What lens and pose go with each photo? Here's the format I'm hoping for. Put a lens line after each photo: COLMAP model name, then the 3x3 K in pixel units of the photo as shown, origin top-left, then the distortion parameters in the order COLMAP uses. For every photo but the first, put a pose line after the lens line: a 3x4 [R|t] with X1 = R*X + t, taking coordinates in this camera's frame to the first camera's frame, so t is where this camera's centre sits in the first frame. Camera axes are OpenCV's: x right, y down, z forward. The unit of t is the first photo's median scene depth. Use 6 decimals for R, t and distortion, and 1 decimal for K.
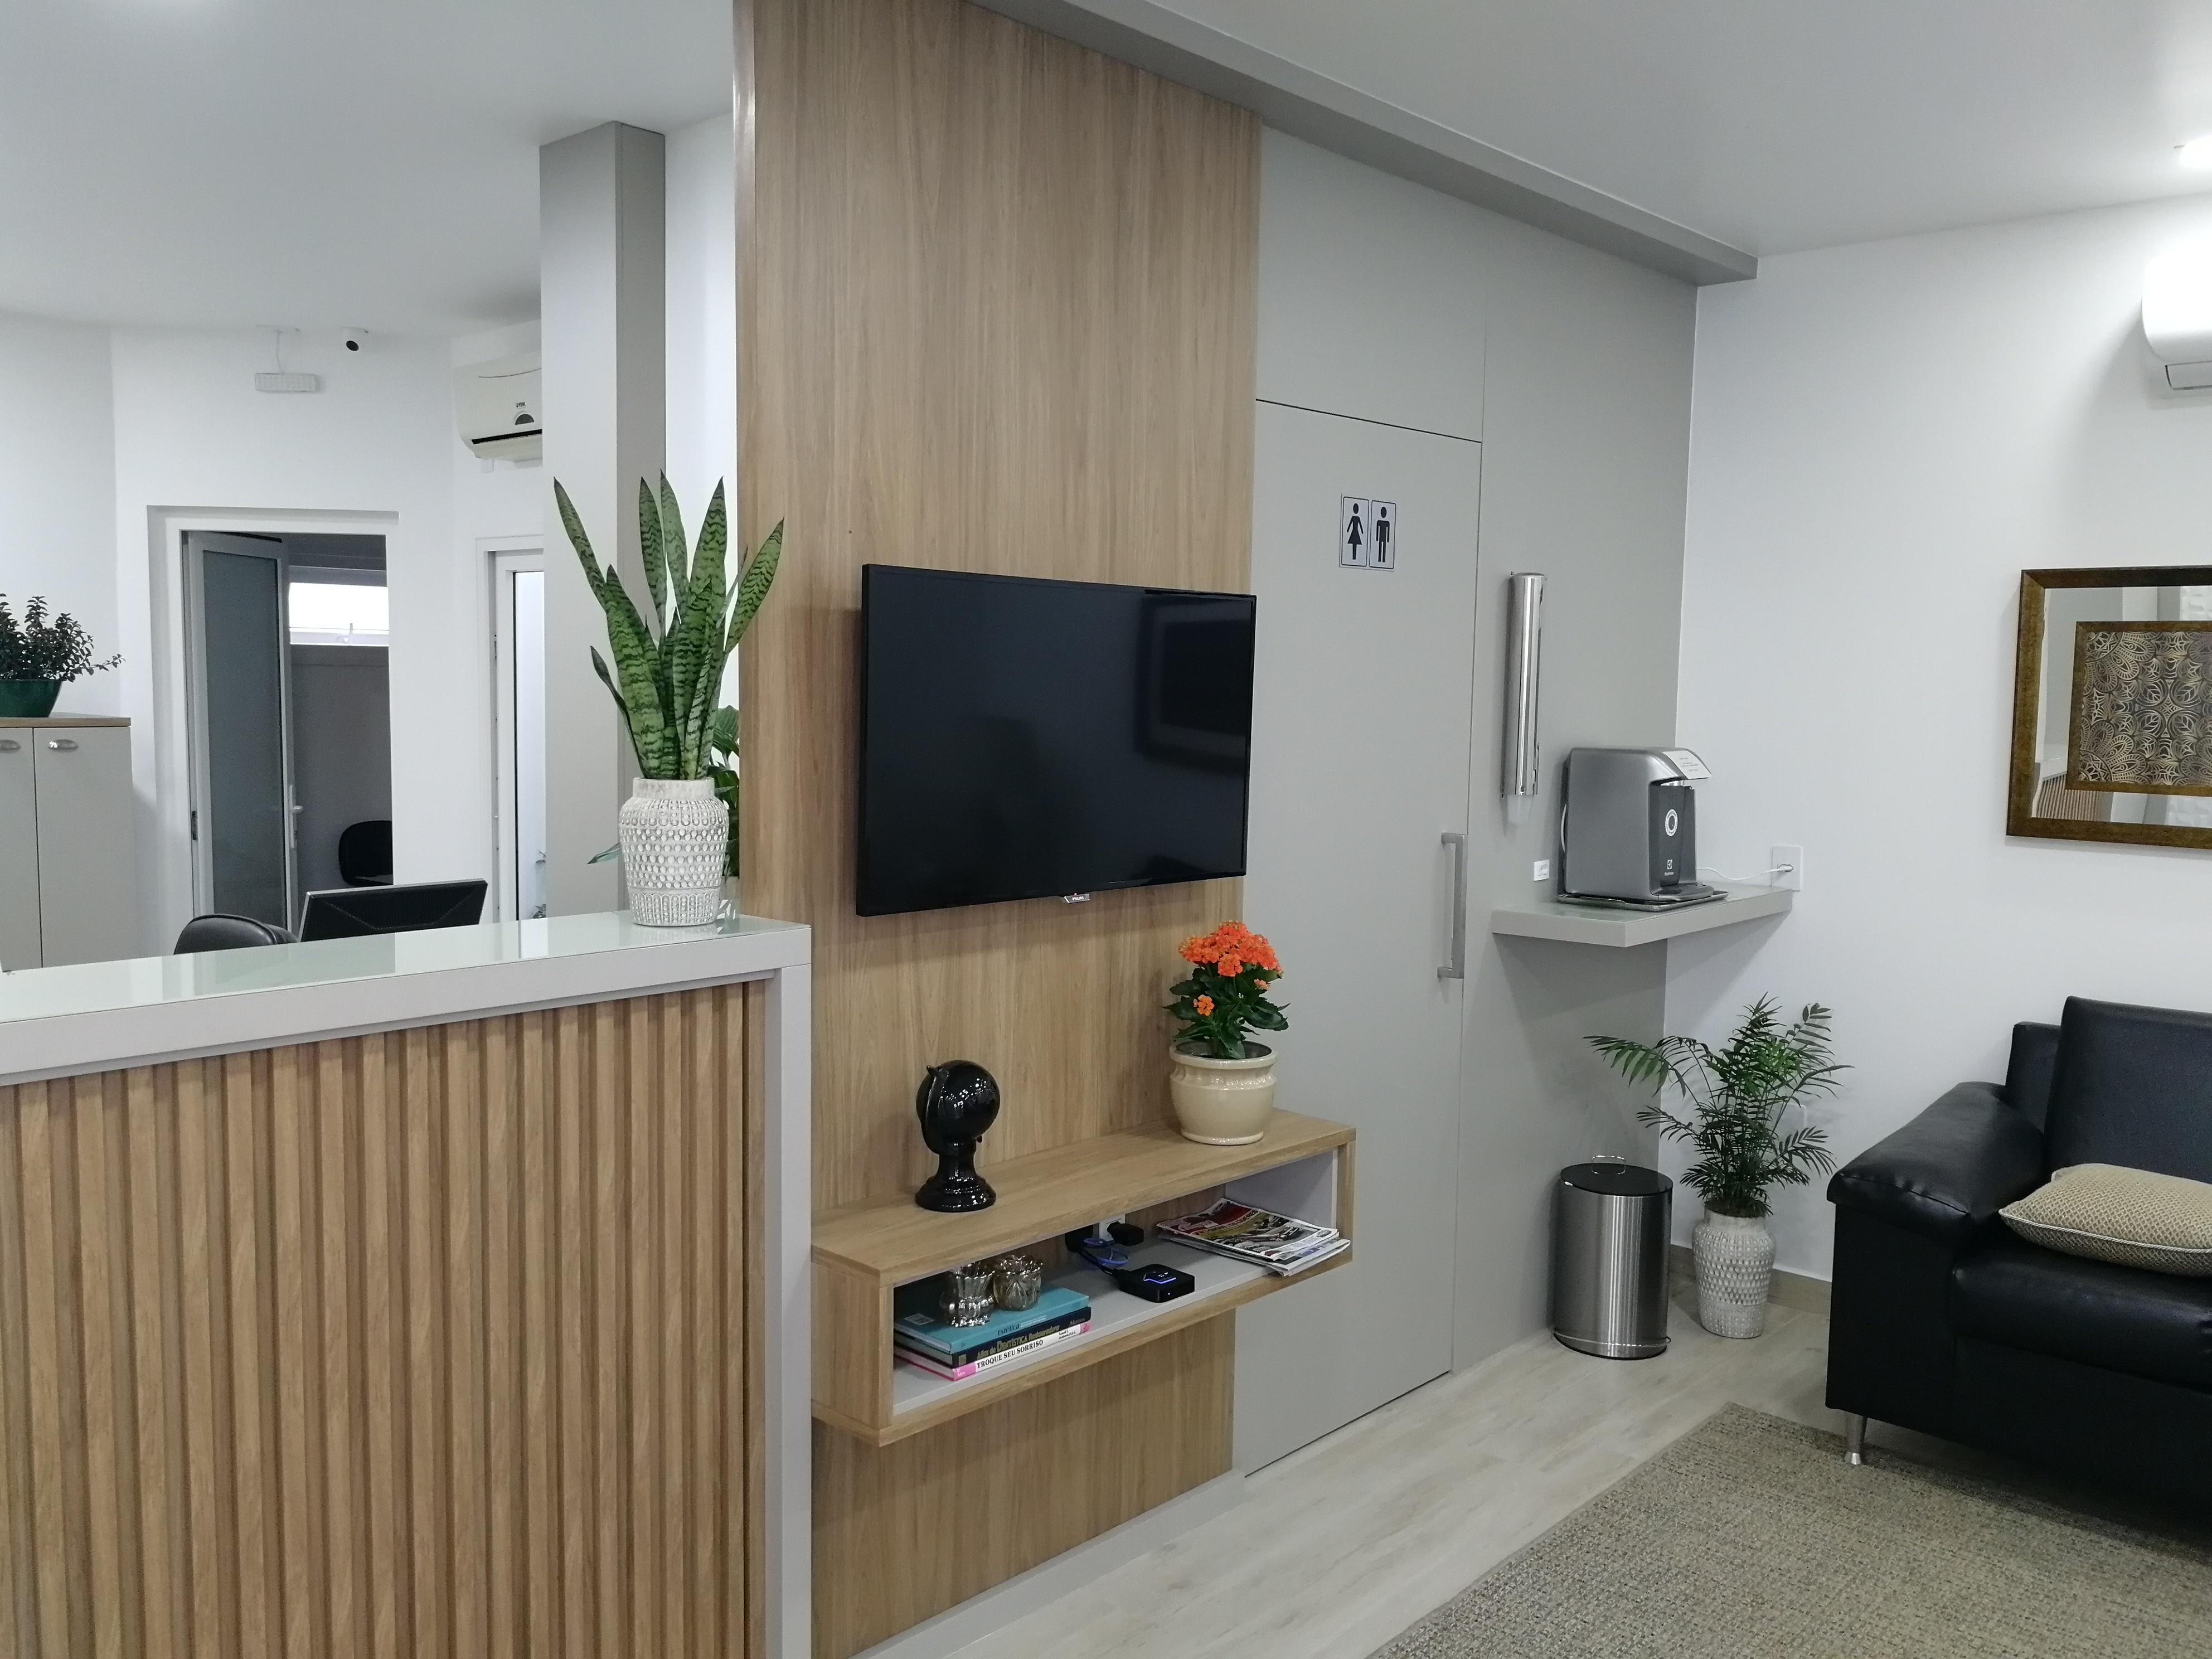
lens RADIAL K [[1785.7, 0, 1123.3], [0, 1785.7, 813.1], [0, 0, 1]] dist [0.045980, -0.046420]
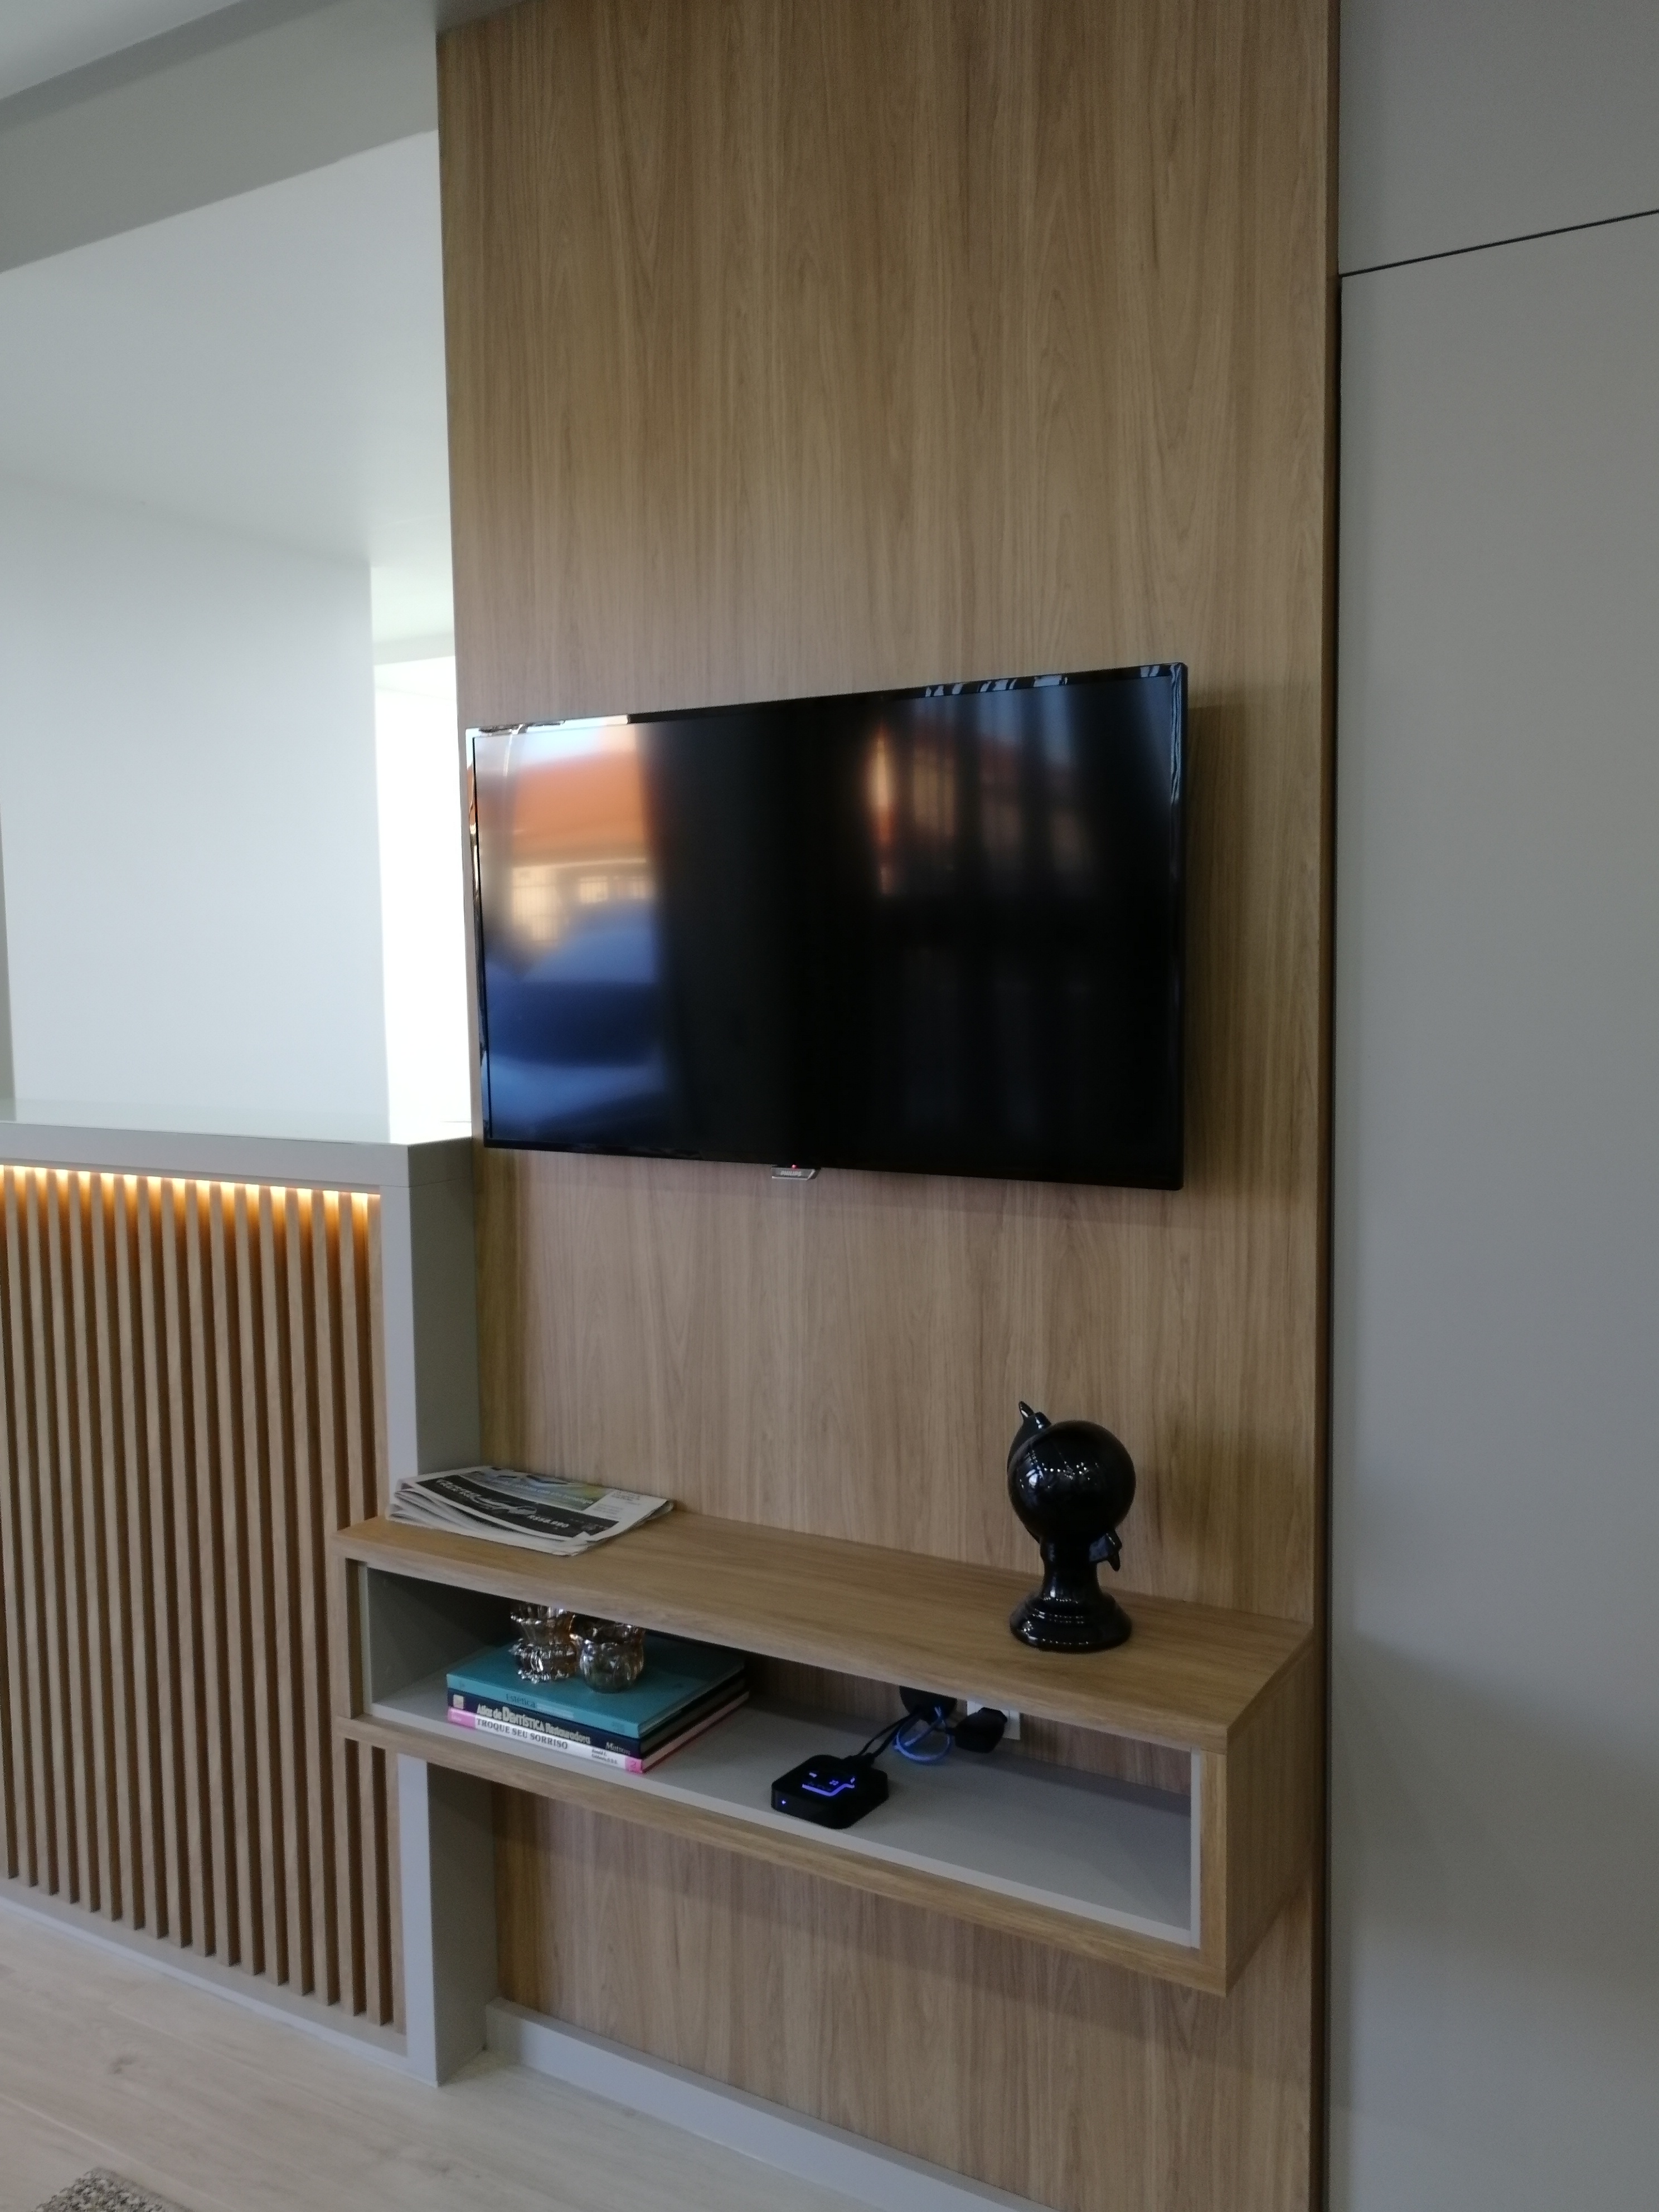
lens RADIAL K [[1785.7, 0, 847.9], [0, 1785.7, 1105.2], [0, 0, 1]] dist [0.045980, -0.046420]
pose [[0.212261, 0.059615, -0.975393, 0.620336], [-0.061494, 0.996974, 0.047552, -0.011461], [0.975276, 0.049887, 0.215284, 0.844385]]
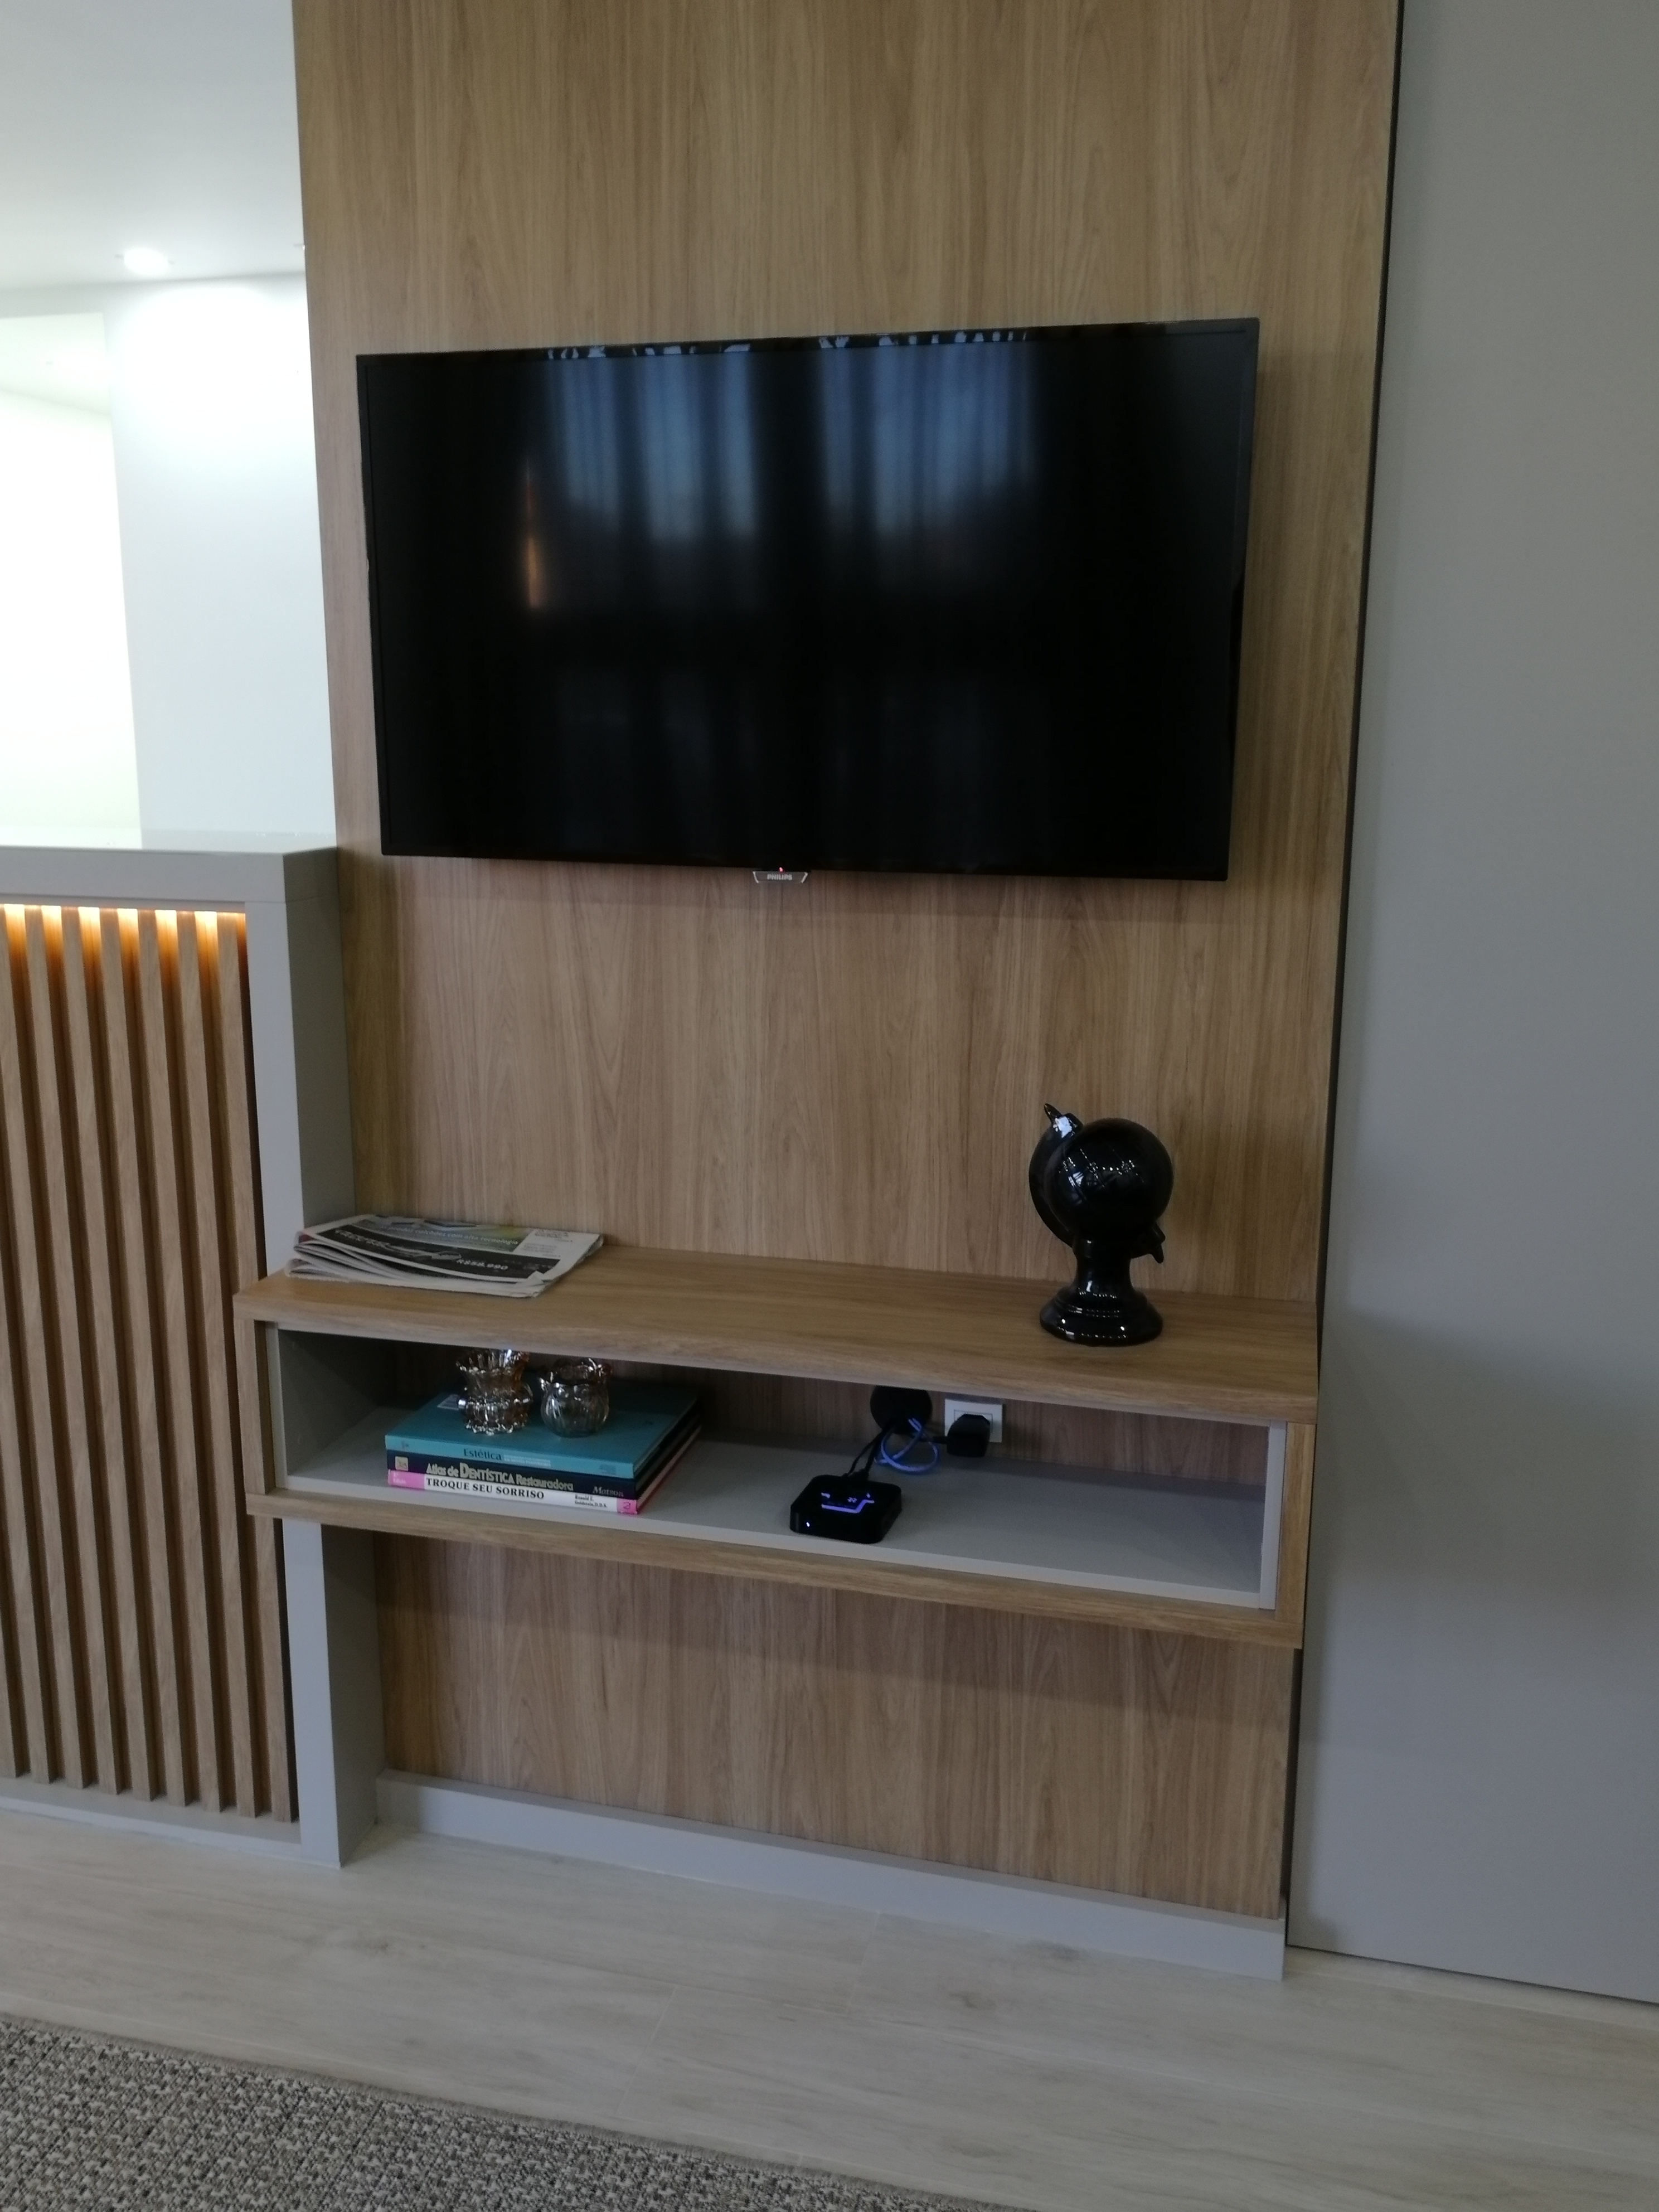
lens RADIAL K [[1774.9, 0, 828.9], [0, 1774.9, 1072.2], [0, 0, 1]] dist [0.053989, -0.069016]
pose [[0.477111, 0.155676, -0.864945, 0.519572], [-0.065692, 0.987750, 0.141543, 0.025376], [0.876384, -0.010711, 0.481493, 0.688606]]
